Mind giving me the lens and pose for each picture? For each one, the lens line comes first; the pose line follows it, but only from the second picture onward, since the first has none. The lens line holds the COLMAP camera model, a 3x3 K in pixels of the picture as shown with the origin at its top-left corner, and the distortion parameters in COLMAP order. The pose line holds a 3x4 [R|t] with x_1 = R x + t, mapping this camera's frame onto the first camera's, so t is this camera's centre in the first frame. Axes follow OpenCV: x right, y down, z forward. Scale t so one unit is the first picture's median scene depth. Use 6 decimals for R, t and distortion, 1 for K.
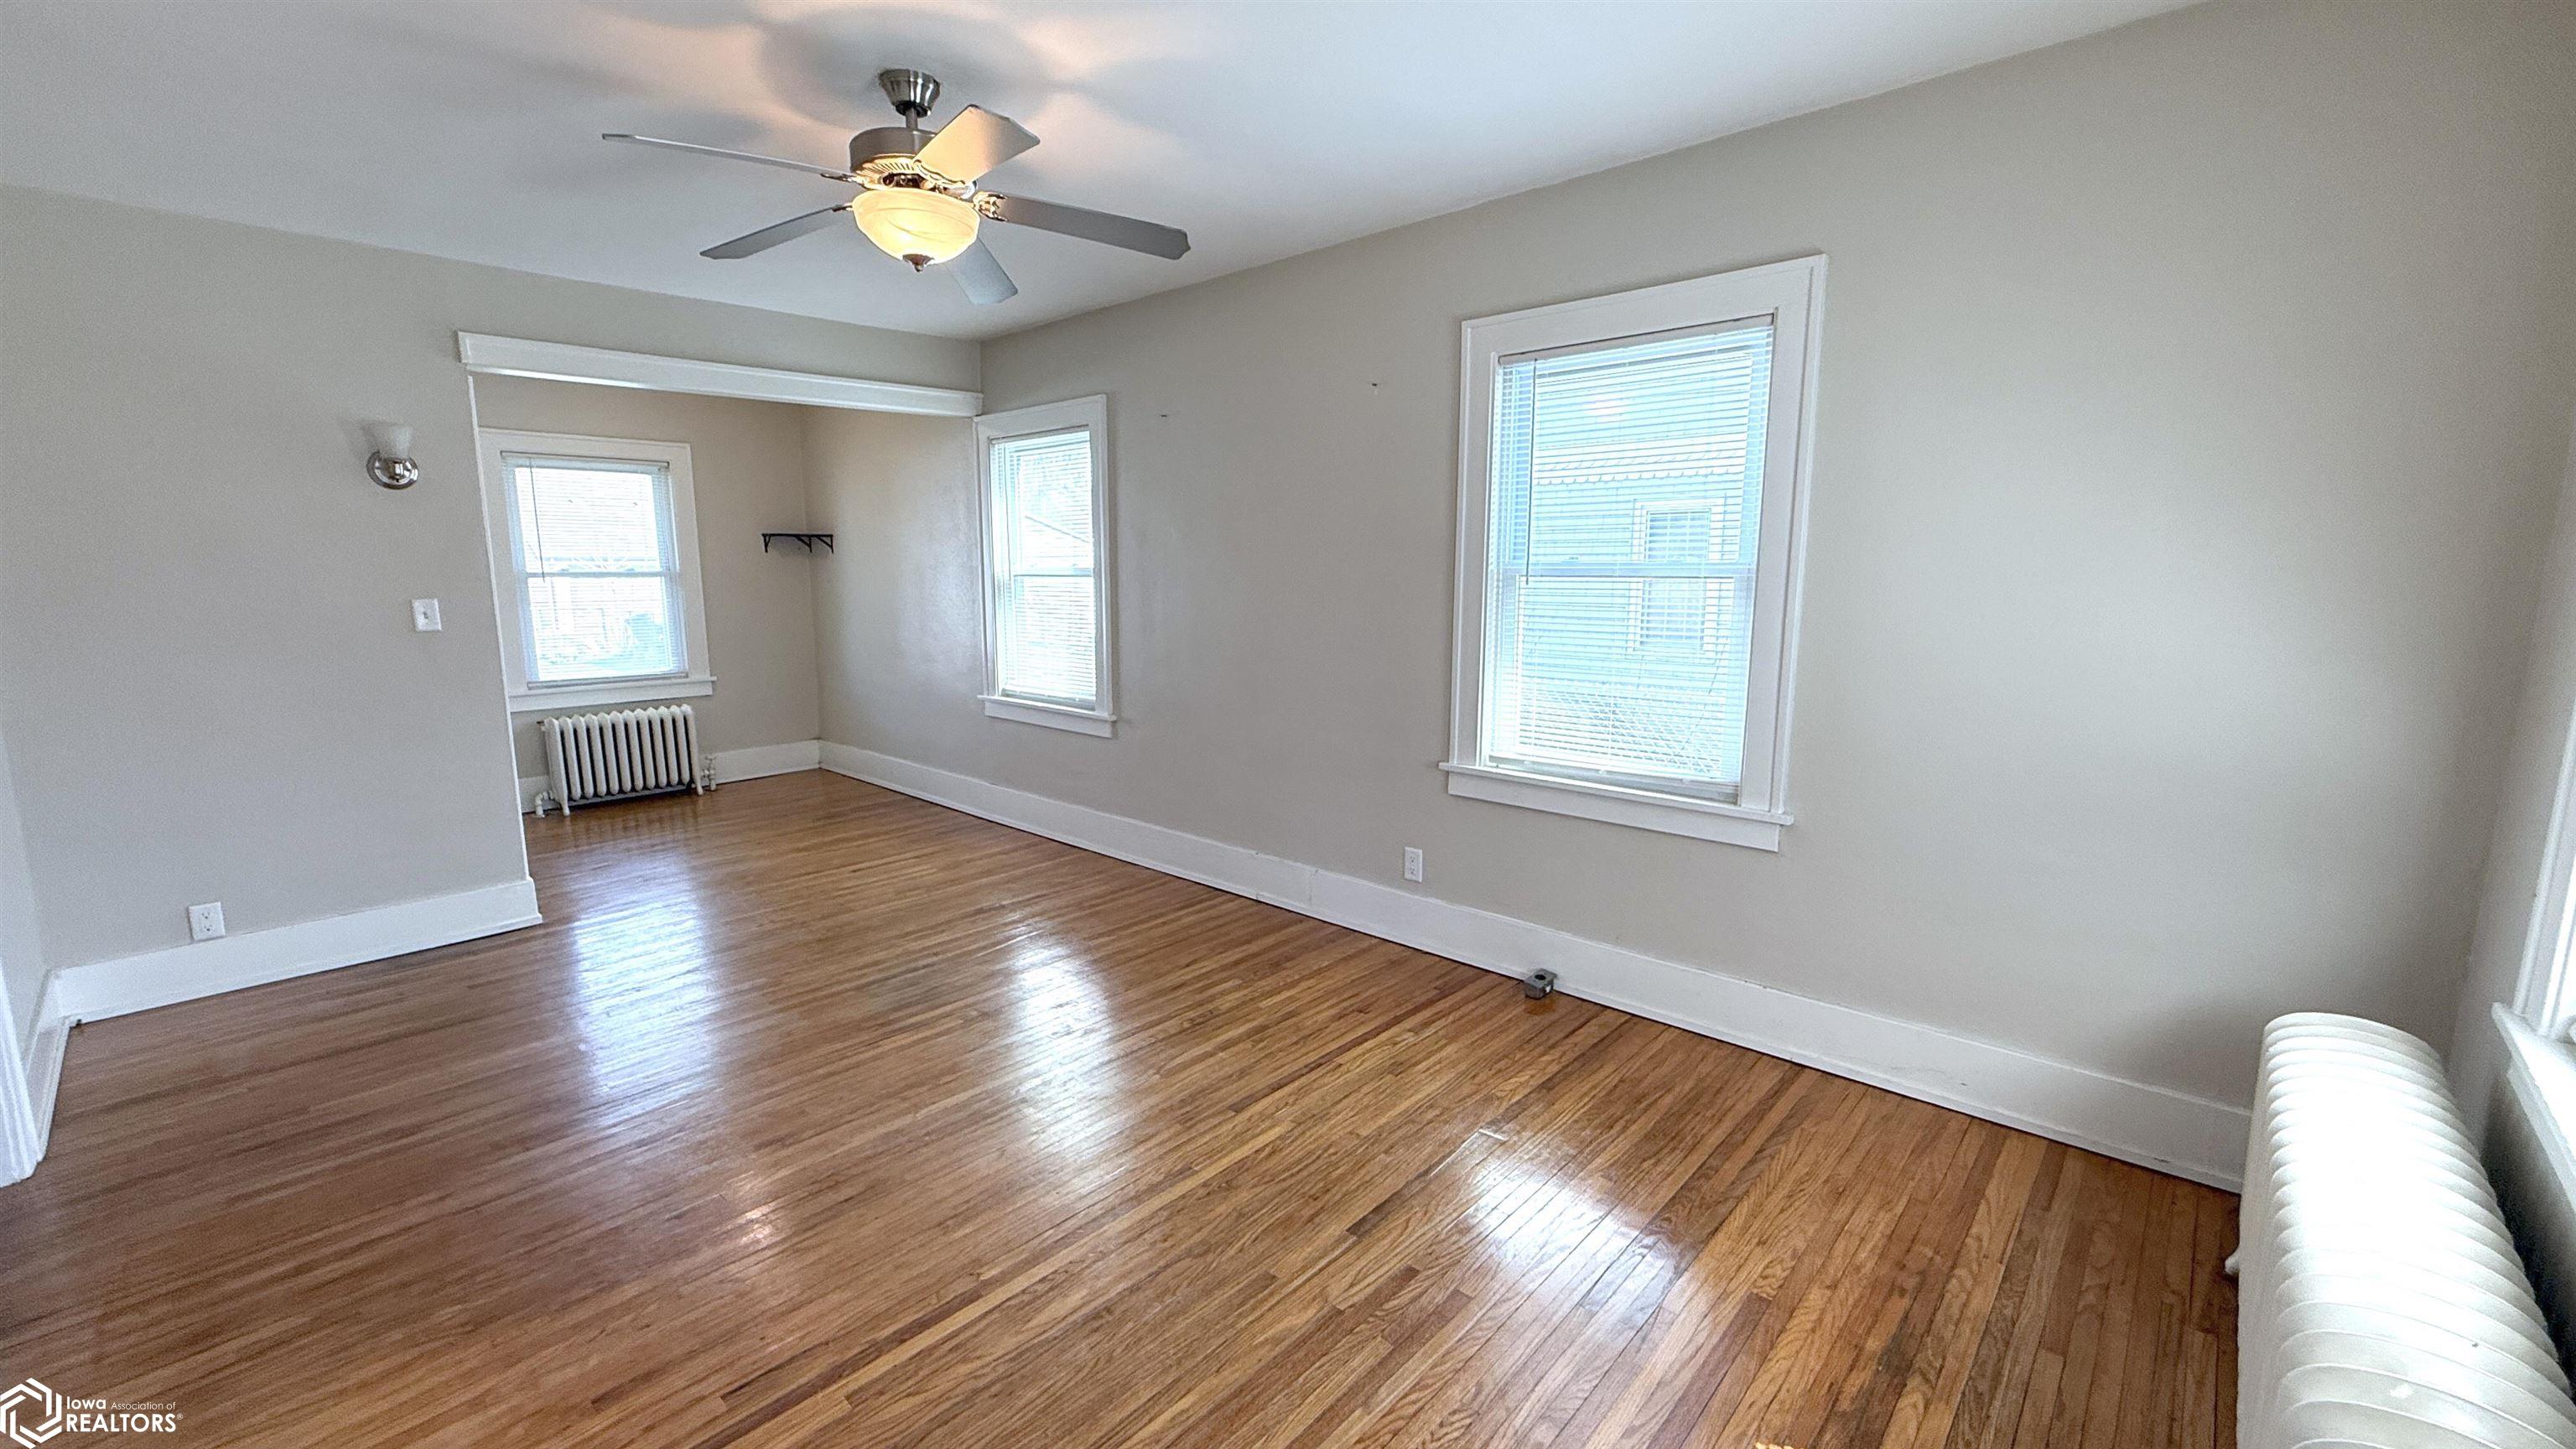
lens RADIAL K [[1028.1, 0, 1288.0], [0, 1028.1, 724.5], [0, 0, 1]] dist [-0.001184, 0.000161]
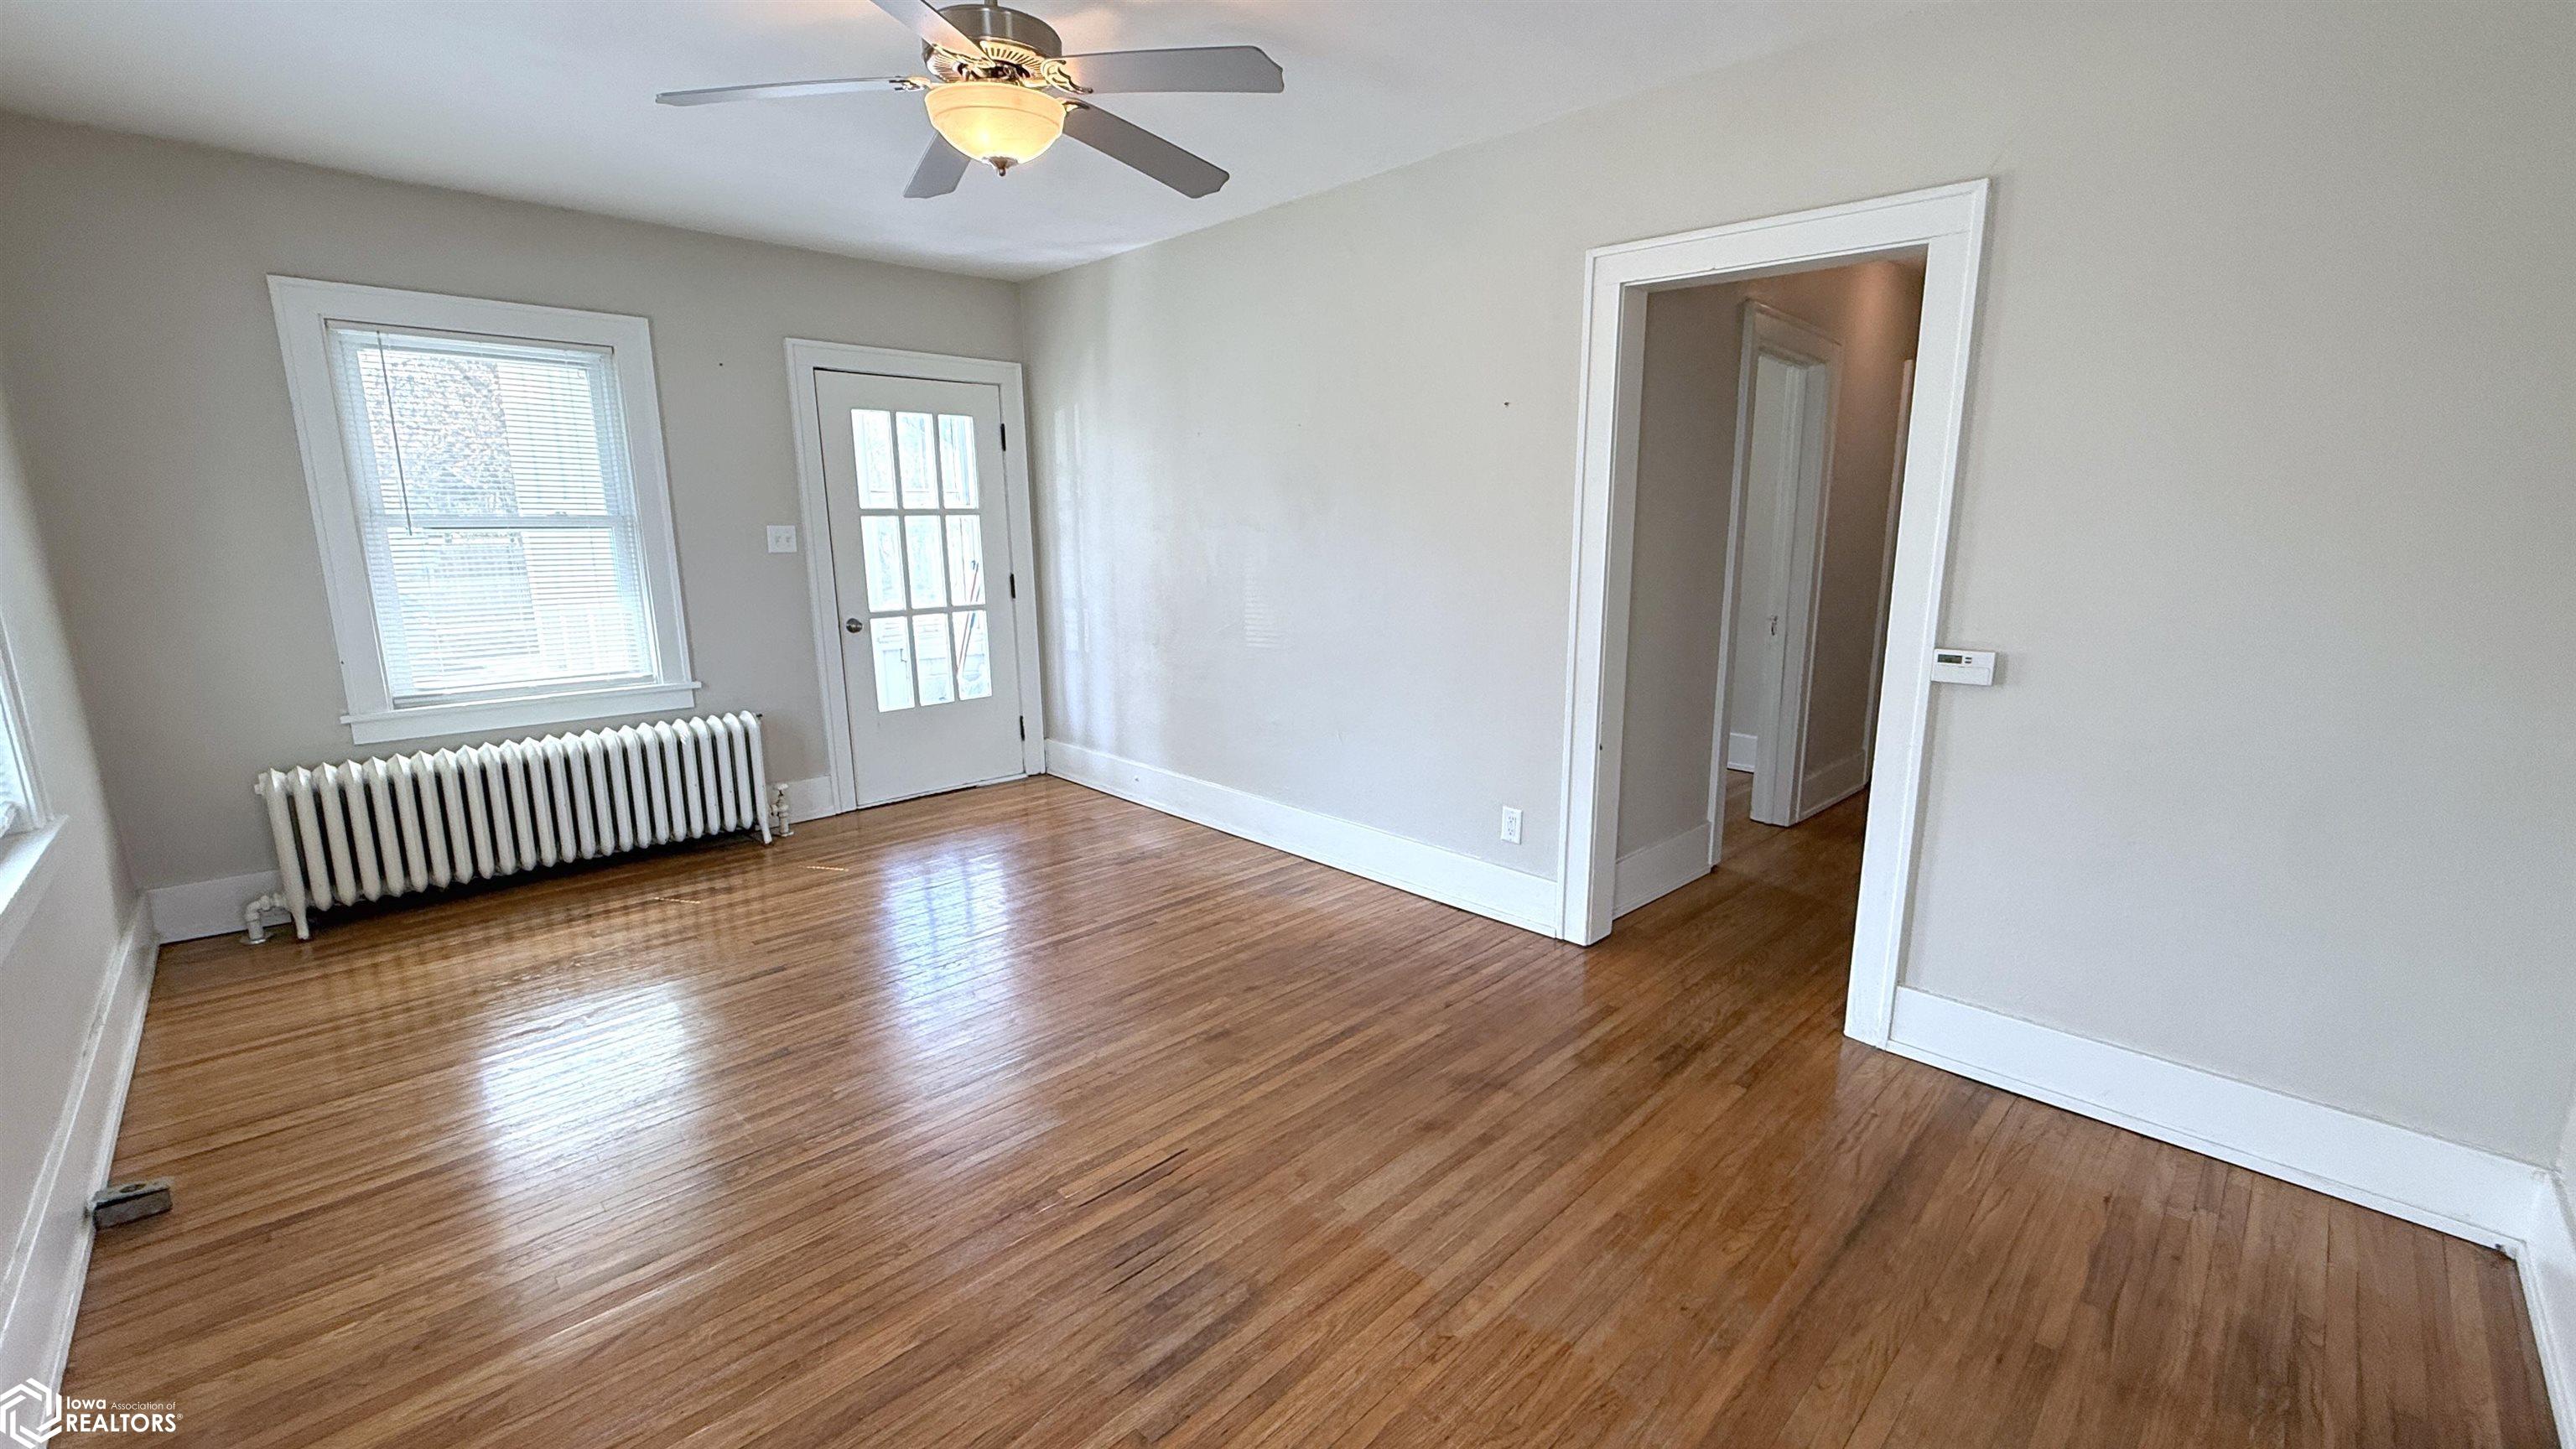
lens RADIAL K [[1028.1, 0, 1288.0], [0, 1028.1, 724.5], [0, 0, 1]] dist [-0.001184, 0.000161]
pose [[-0.998957, -0.002140, 0.045606, -0.580051], [0.013710, 0.938743, 0.344345, -0.267389], [-0.043549, 0.344612, -0.937735, 1.778488]]
